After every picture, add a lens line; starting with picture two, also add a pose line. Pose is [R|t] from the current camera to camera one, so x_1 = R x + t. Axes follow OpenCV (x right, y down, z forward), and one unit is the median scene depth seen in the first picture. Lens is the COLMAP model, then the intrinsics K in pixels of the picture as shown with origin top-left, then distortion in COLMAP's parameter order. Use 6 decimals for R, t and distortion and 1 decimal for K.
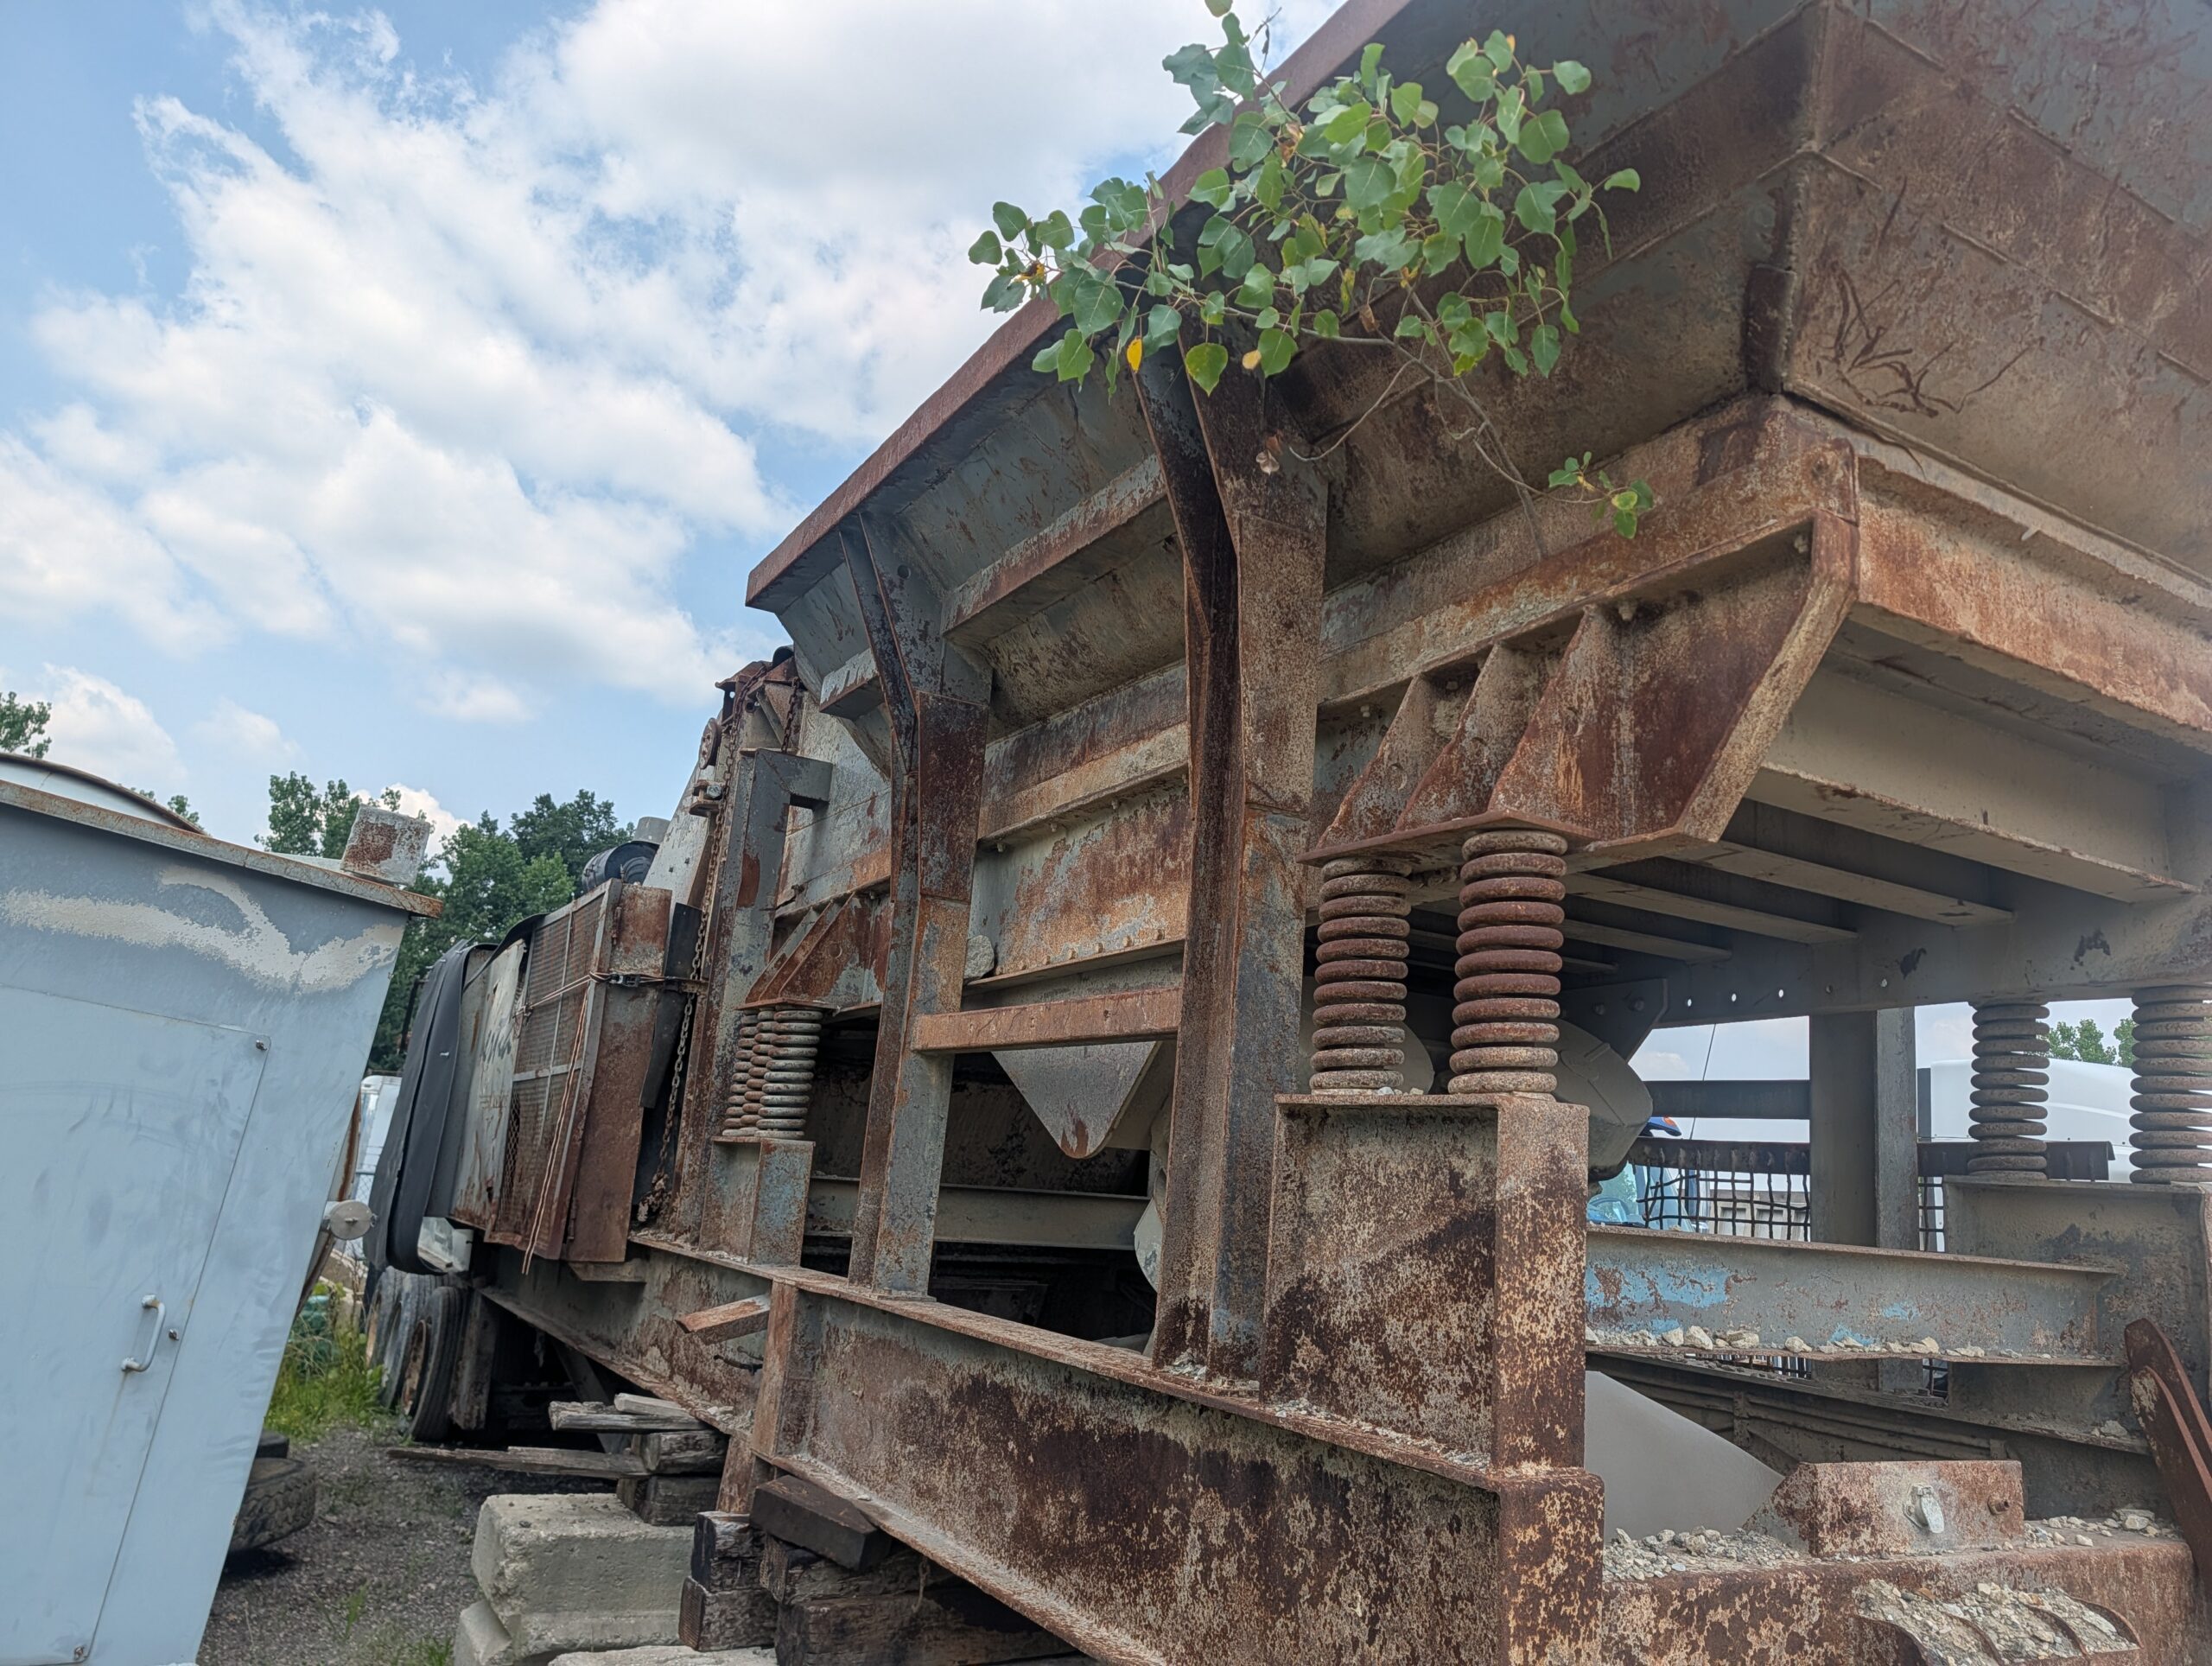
lens RADIAL K [[1627.4, 0, 1108.0], [0, 1627.4, 791.2], [0, 0, 1]] dist [0.002418, 0.000087]
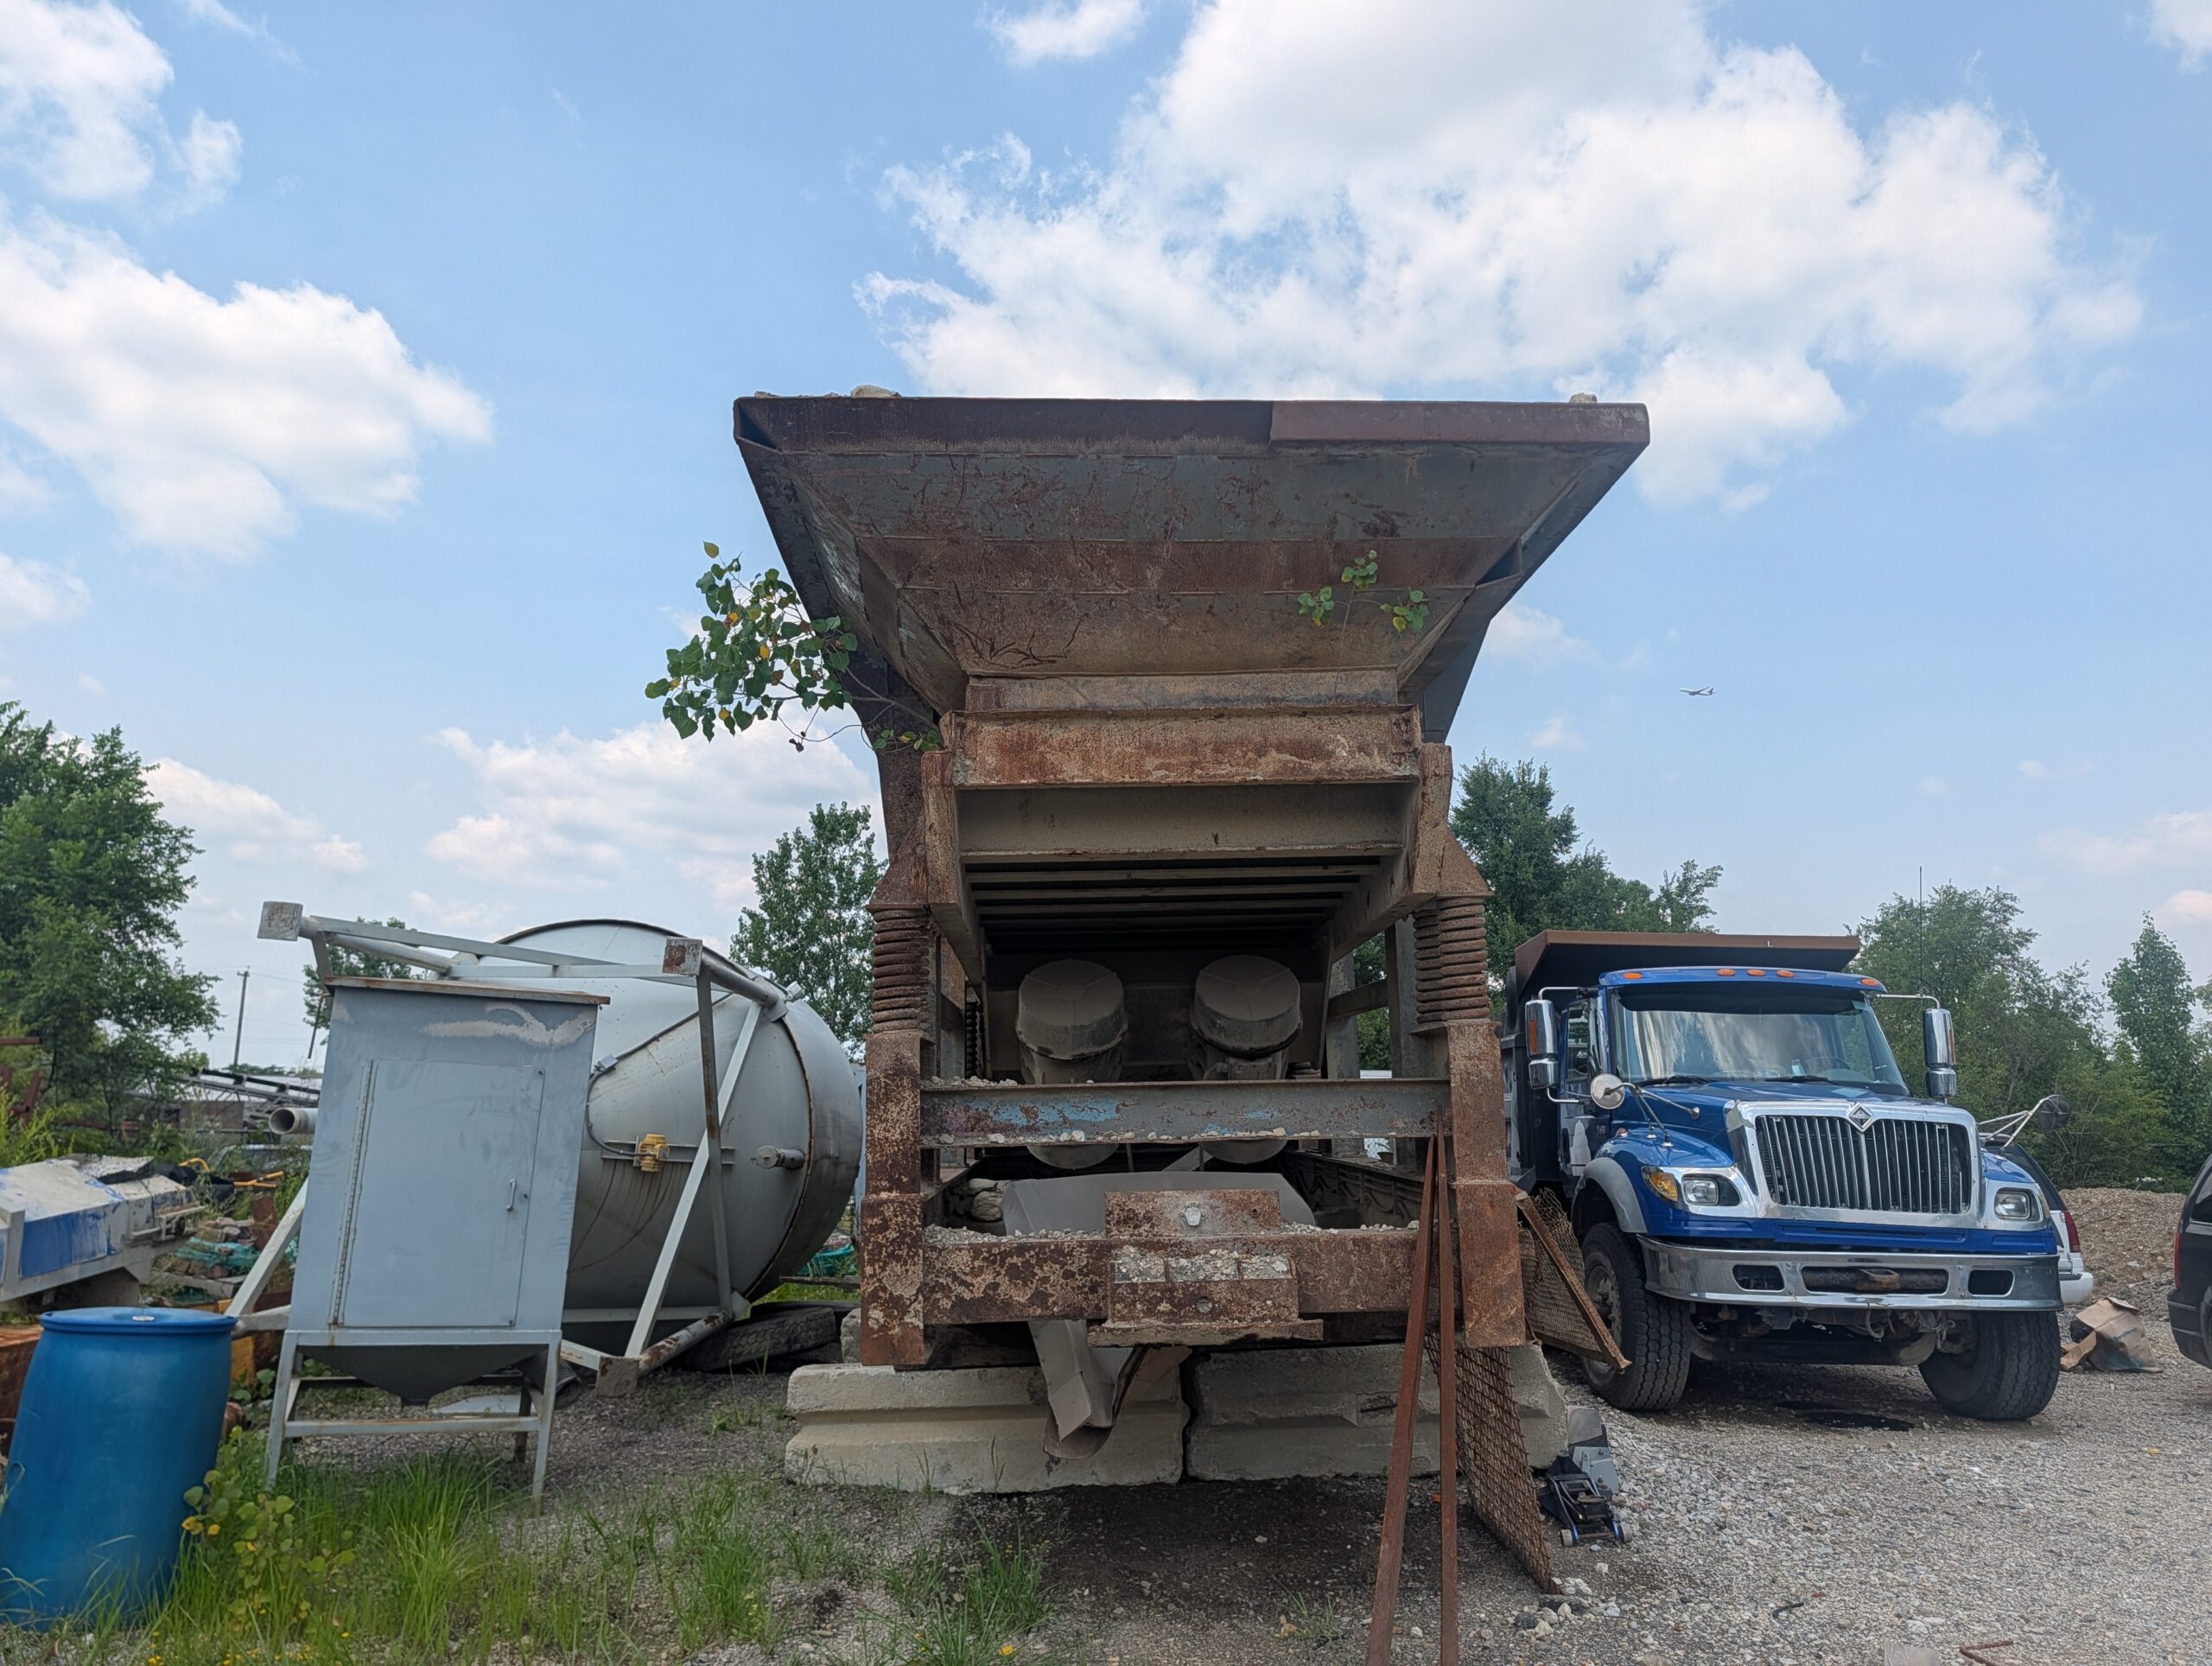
lens RADIAL K [[1591.9, 0, 1060.9], [0, 1591.9, 815.3], [0, 0, 1]] dist [0.055065, -0.109880]
pose [[0.865214, -0.185266, -0.465920, 1.313755], [0.204536, 0.978814, -0.009387, -0.029446], [0.457788, -0.087176, 0.884777, -0.675153]]
